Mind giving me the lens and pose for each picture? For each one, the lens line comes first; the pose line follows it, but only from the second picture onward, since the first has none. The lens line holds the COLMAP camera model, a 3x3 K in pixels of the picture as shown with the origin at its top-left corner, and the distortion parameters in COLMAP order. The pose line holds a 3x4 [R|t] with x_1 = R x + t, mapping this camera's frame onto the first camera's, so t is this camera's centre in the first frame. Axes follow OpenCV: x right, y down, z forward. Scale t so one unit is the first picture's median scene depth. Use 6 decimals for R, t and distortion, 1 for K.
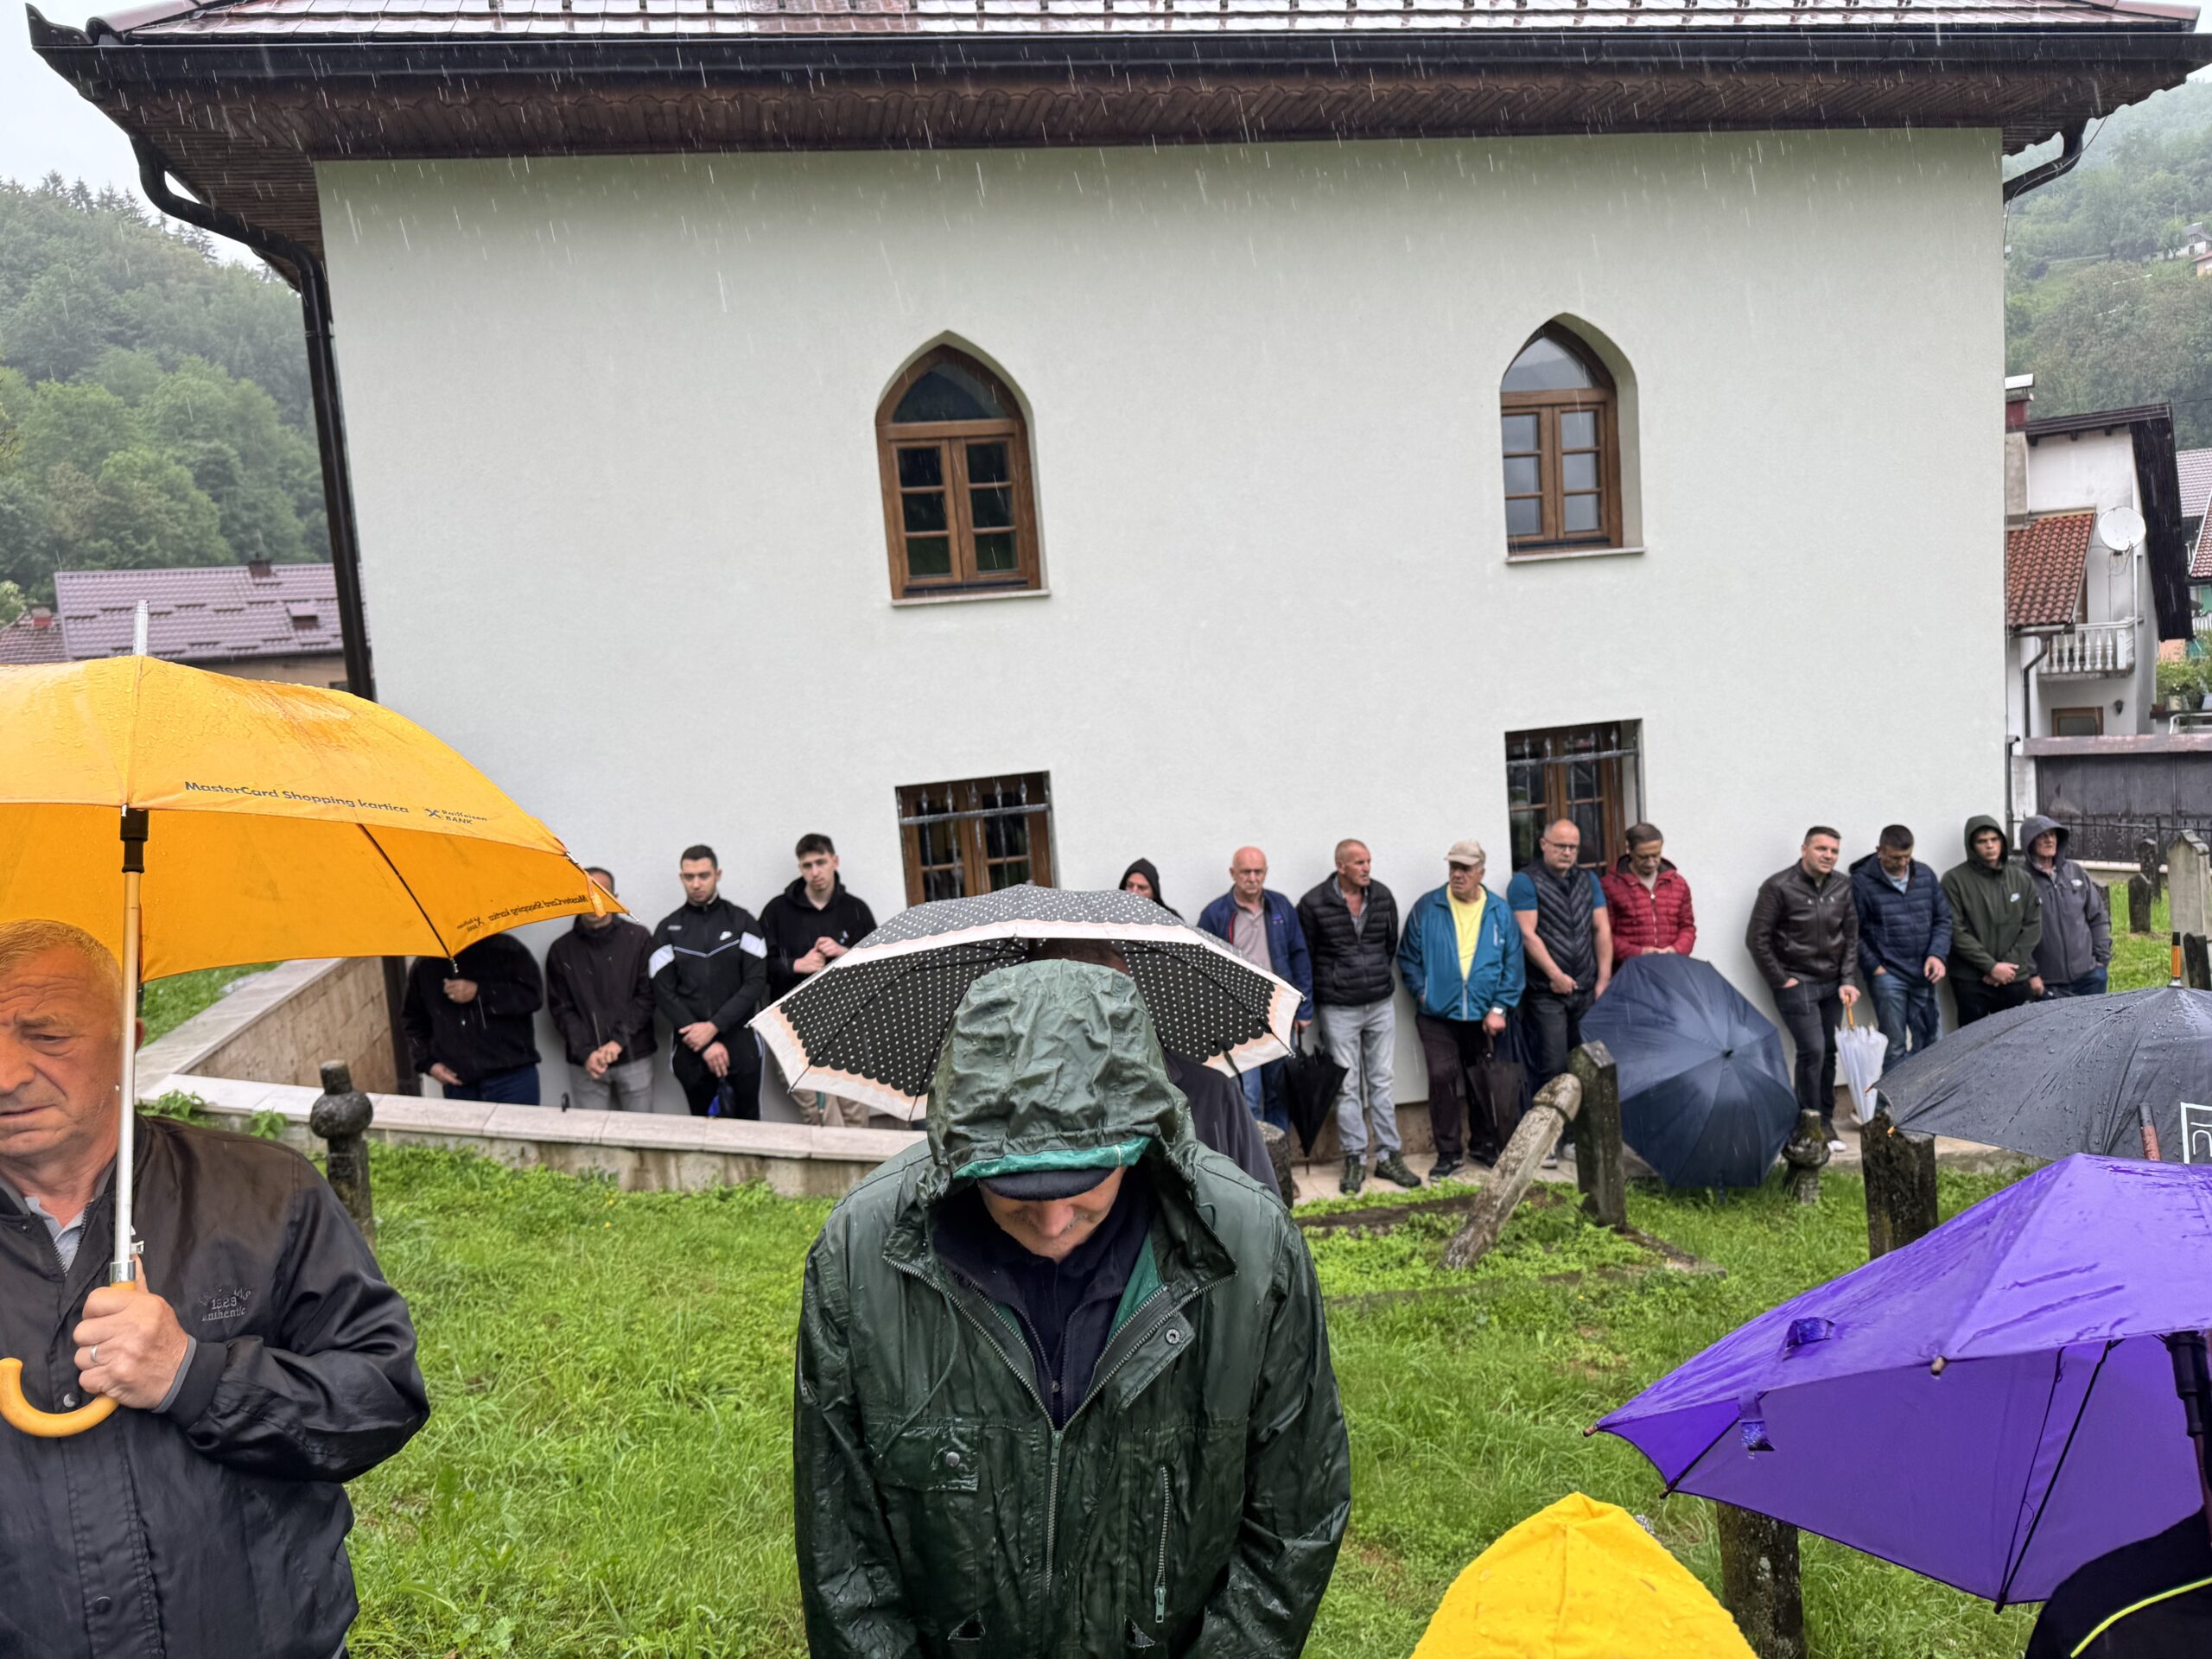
lens RADIAL K [[1565.6, 0, 1113.1], [0, 1565.6, 833.9], [0, 0, 1]] dist [0.032176, -0.037881]
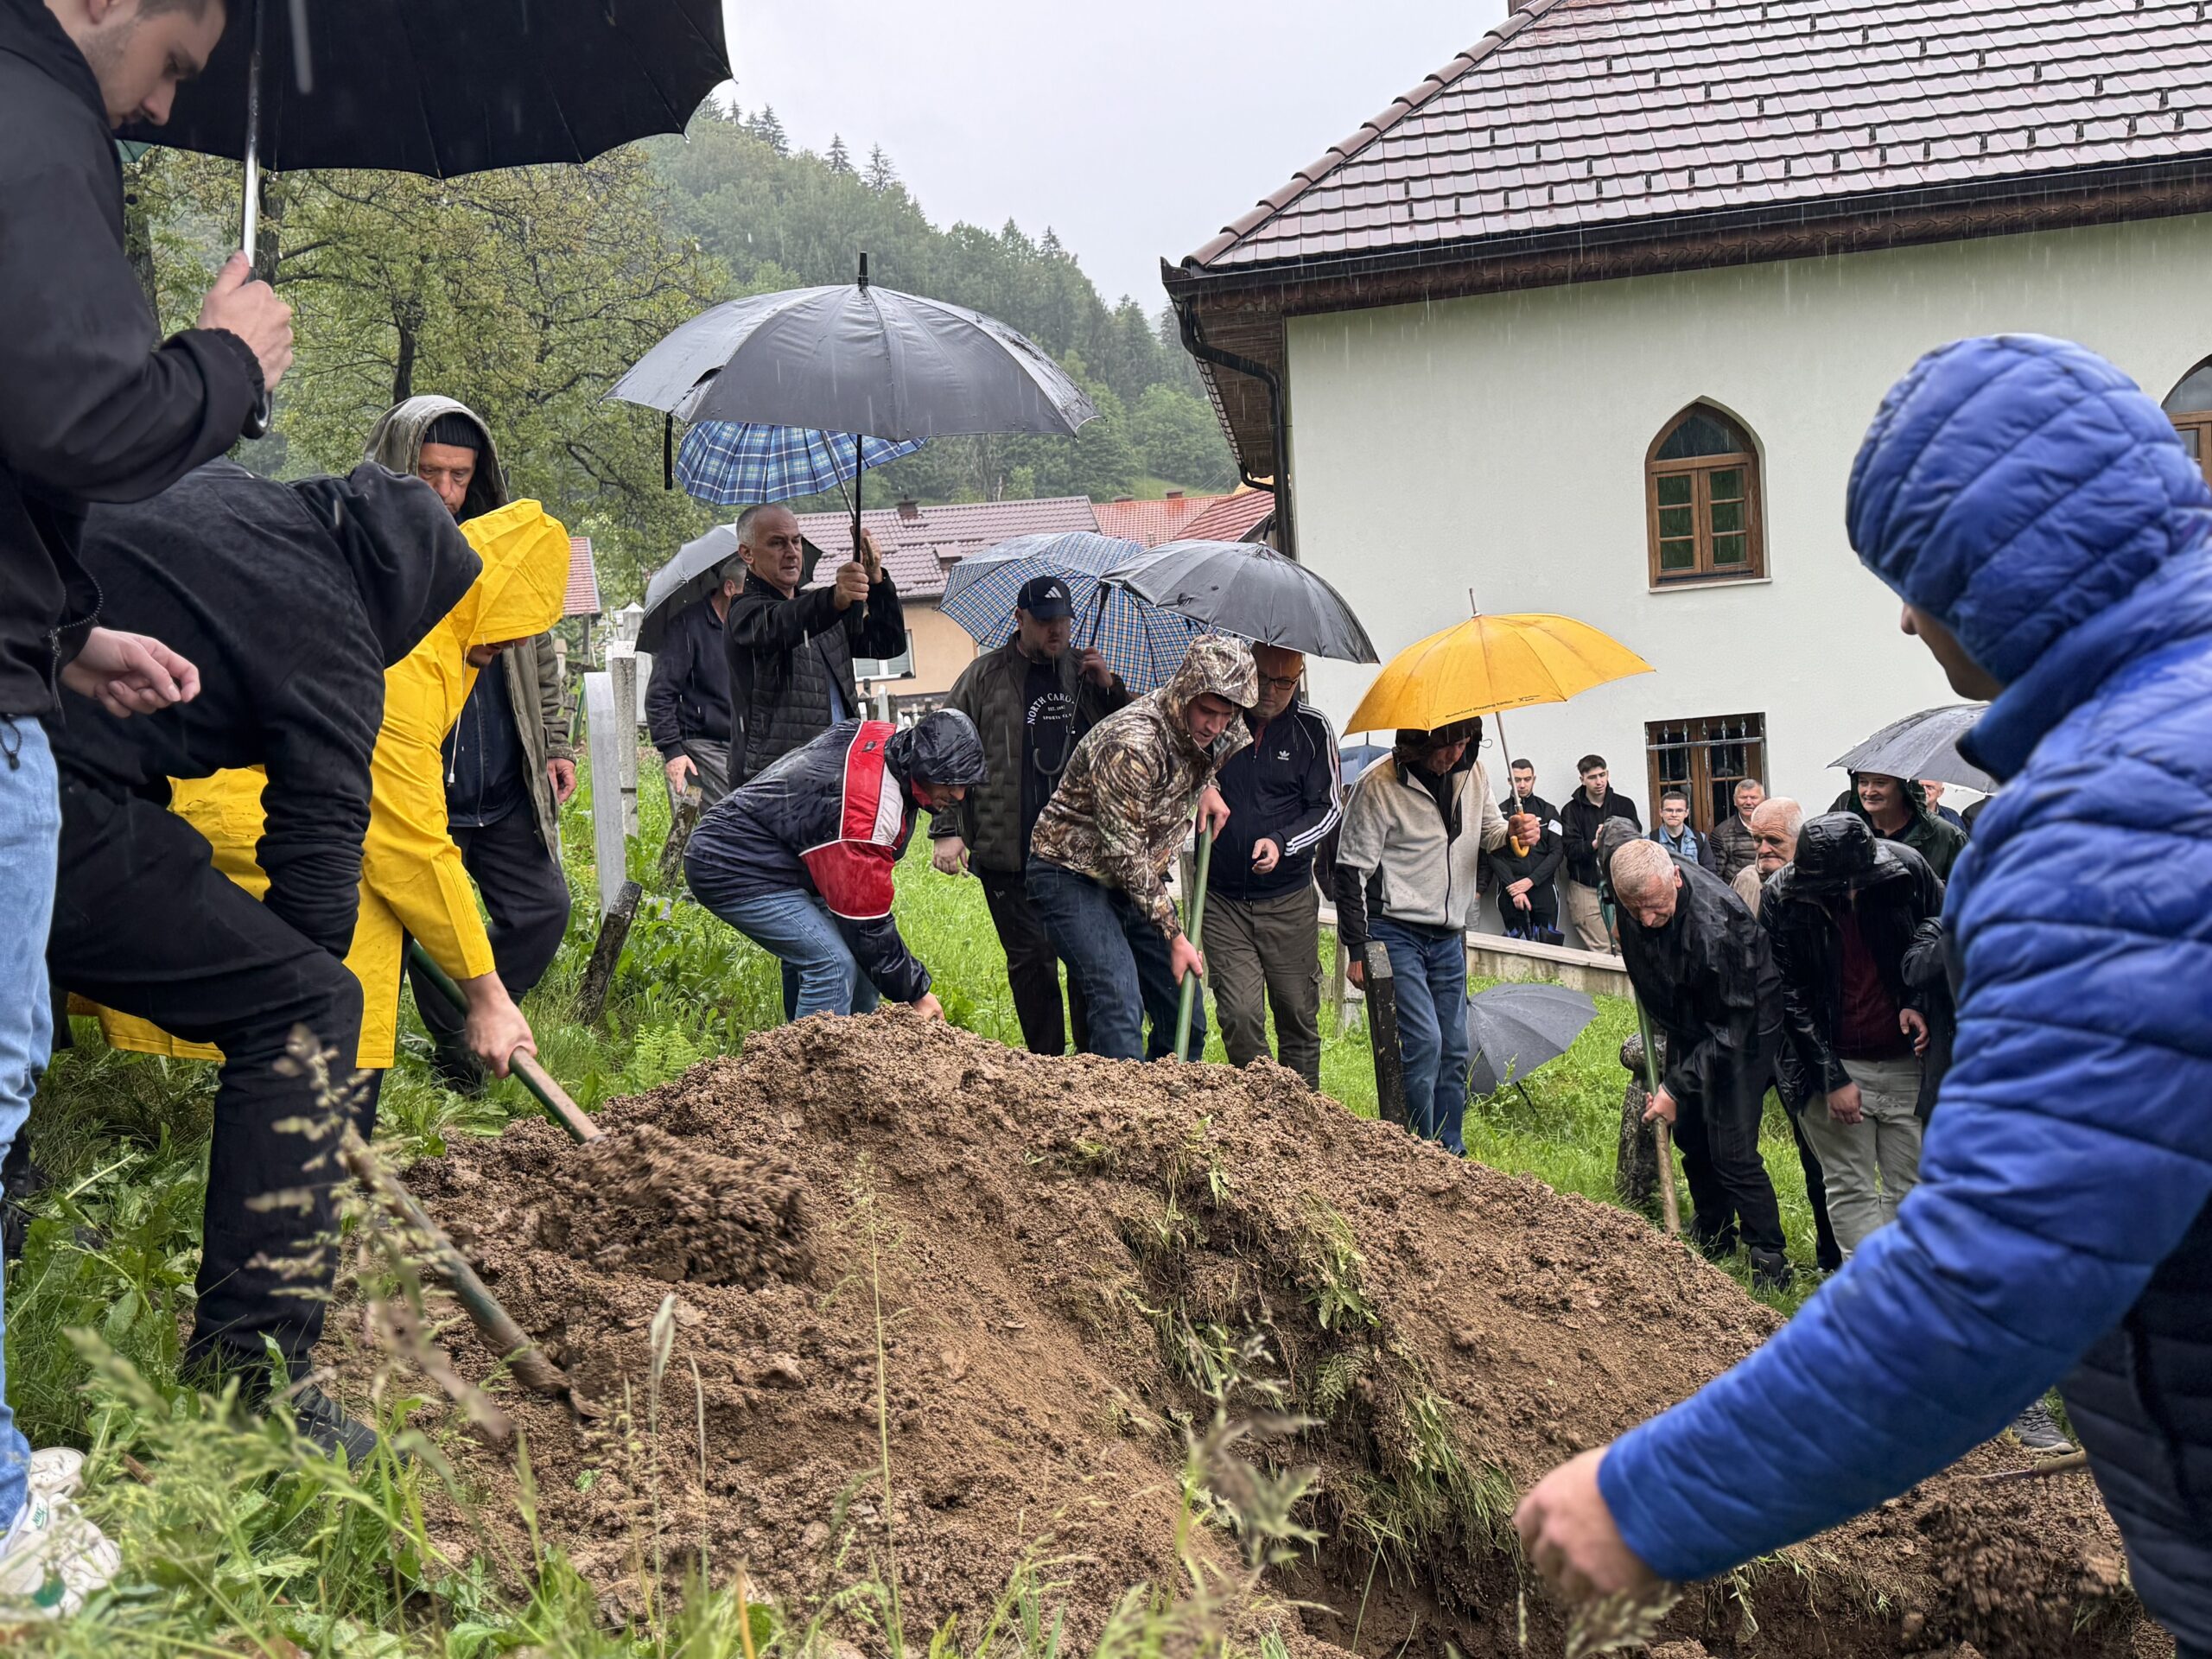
lens RADIAL K [[1978.1, 0, 1071.3], [0, 1978.1, 801.6], [0, 0, 1]] dist [0.102949, -0.192212]
pose [[0.938602, 0.033846, -0.343338, -0.009676], [-0.033764, 0.999410, 0.006217, 0.054807], [0.343346, 0.005757, 0.939191, -0.974163]]
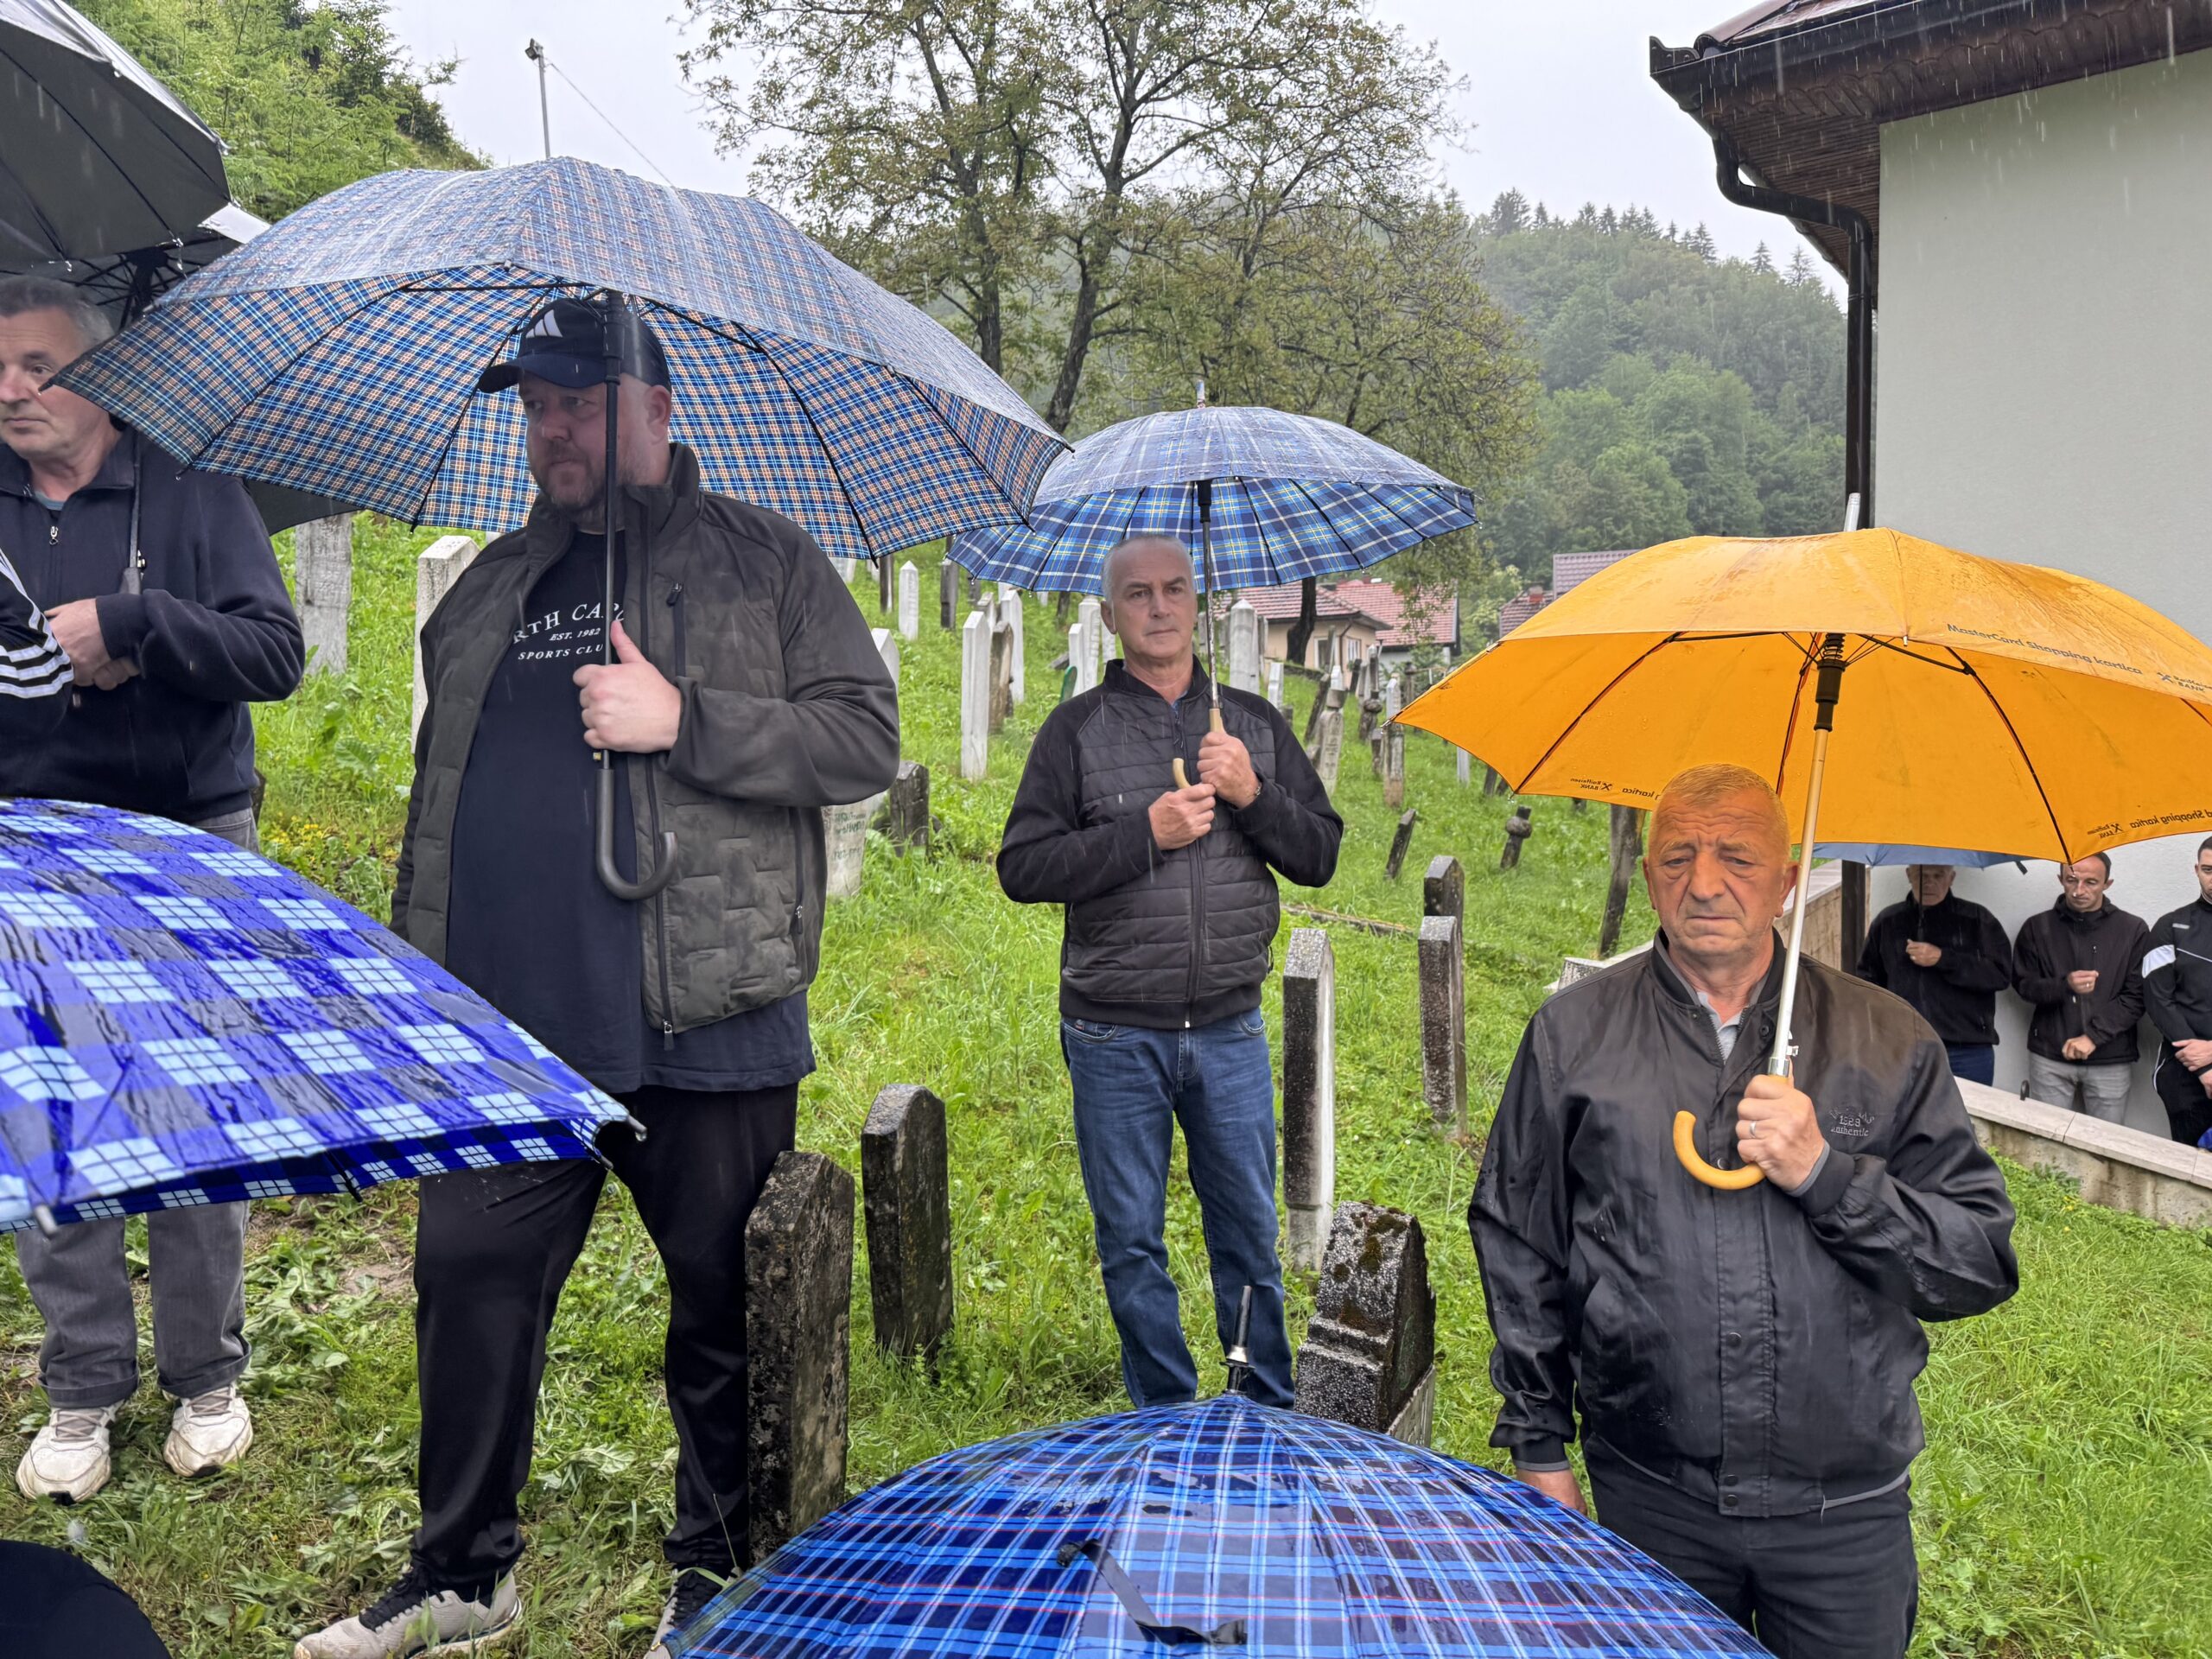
lens RADIAL K [[1565.6, 0, 1096.8], [0, 1565.6, 821.2], [0, 0, 1]] dist [0.032176, -0.037881]
pose [[0.653138, 0.110634, -0.749114, -0.026077], [-0.106685, 0.992846, 0.053613, 0.021414], [0.749686, 0.044902, 0.660268, -0.035472]]
